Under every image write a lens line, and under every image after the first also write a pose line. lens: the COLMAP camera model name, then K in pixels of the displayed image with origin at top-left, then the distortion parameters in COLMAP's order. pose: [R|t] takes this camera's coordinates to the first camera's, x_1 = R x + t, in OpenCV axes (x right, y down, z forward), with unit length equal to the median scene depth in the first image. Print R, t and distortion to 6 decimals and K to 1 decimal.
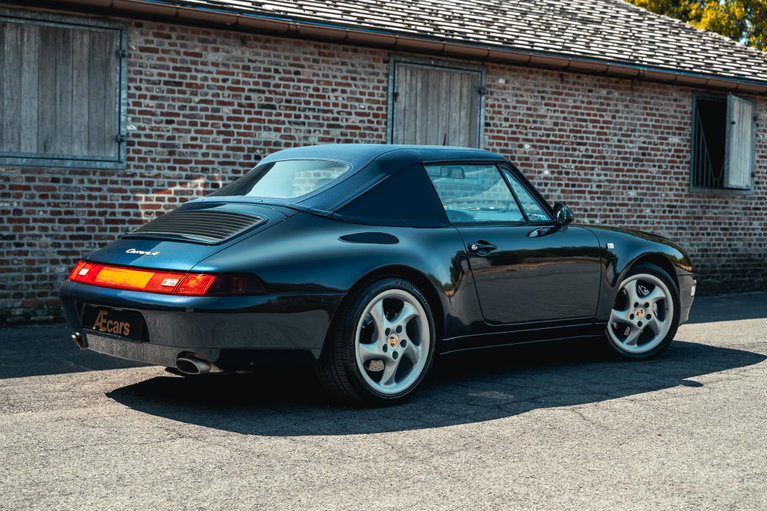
lens RADIAL K [[1084.1, 0, 367.8], [0, 1084.1, 258.1], [0, 0, 1]] dist [-0.013445, 0.000000]
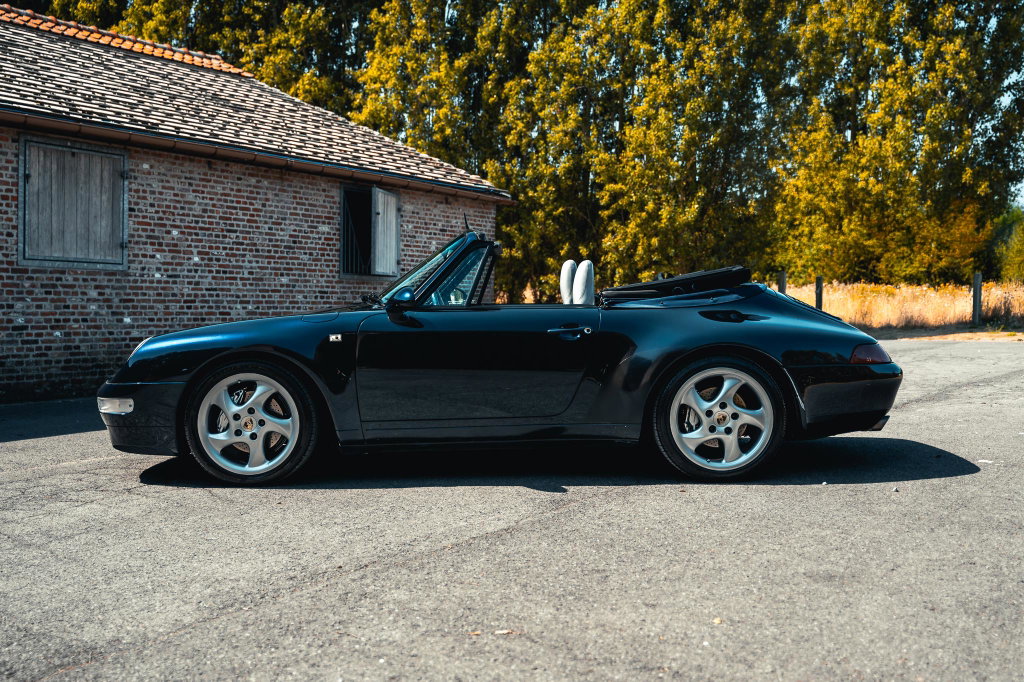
lens RADIAL K [[1097.5, 0, 530.7], [0, 1097.5, 350.1], [0, 0, 1]] dist [-0.022000, 0.000000]
pose [[0.906771, -0.025908, 0.420827, 0.019315], [0.023544, 0.999664, 0.010813, 0.001534], [-0.420966, 0.000103, 0.907077, -0.053695]]
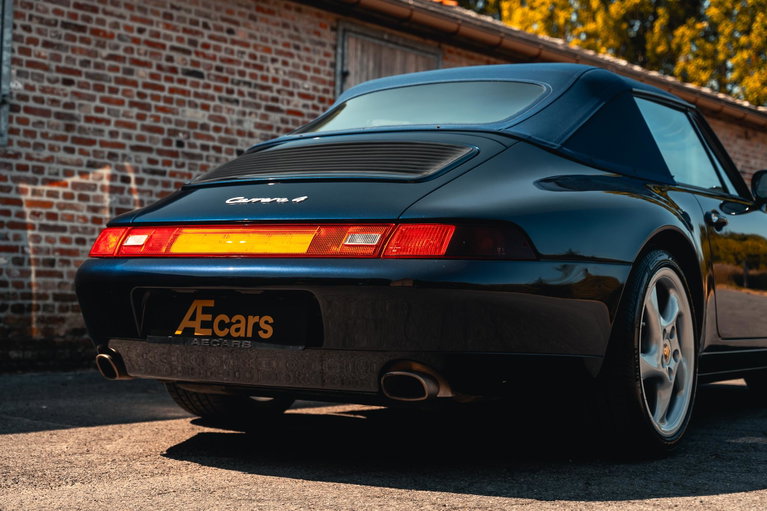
lens RADIAL K [[1242.1, 0, 362.8], [0, 1242.1, 249.3], [0, 0, 1]] dist [-0.006503, 0.000000]
pose [[0.970544, 0.012597, 0.240595, -0.167291], [0.007602, 0.996534, -0.082841, 0.040111], [-0.240805, 0.082229, 0.967084, 0.183602]]
